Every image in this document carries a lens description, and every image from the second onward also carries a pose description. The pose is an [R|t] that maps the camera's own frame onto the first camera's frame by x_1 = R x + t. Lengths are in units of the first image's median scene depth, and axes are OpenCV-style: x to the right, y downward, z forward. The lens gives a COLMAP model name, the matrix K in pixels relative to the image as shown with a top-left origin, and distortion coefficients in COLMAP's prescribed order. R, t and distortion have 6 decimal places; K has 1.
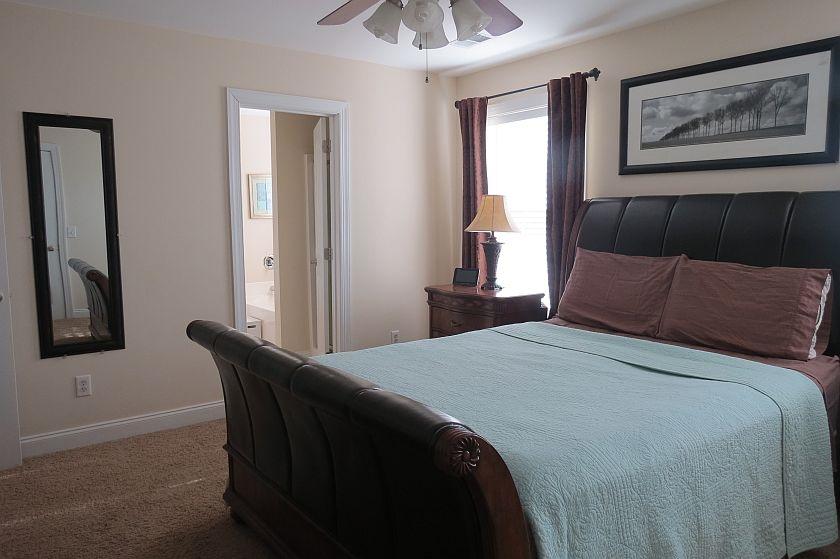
lens RADIAL K [[598.5, 0, 419.1], [0, 598.5, 278.7], [0, 0, 1]] dist [-0.029245, 0.007841]
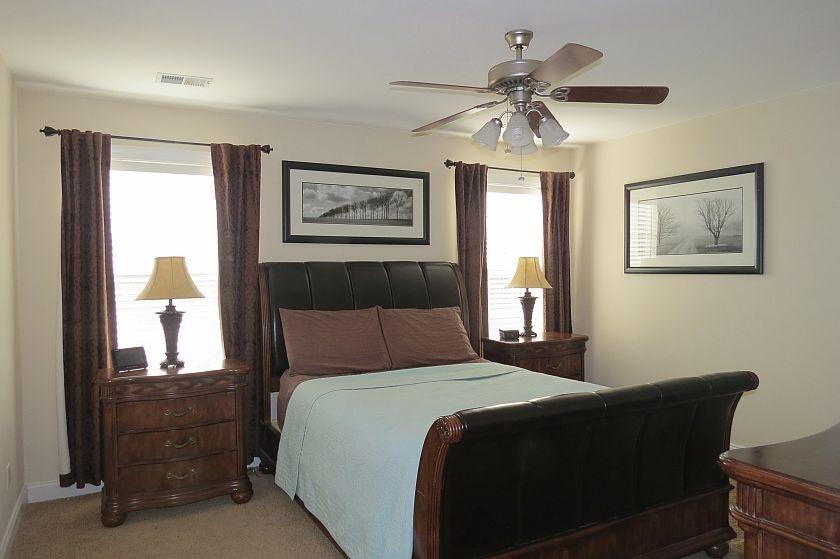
lens RADIAL K [[598.5, 0, 419.0], [0, 598.5, 281.3], [0, 0, 1]] dist [-0.029245, 0.007841]
pose [[0.153611, -0.027560, 0.987747, -0.821996], [0.104219, 0.994487, 0.011540, -0.095062], [-0.982620, 0.101170, 0.155636, 0.632648]]
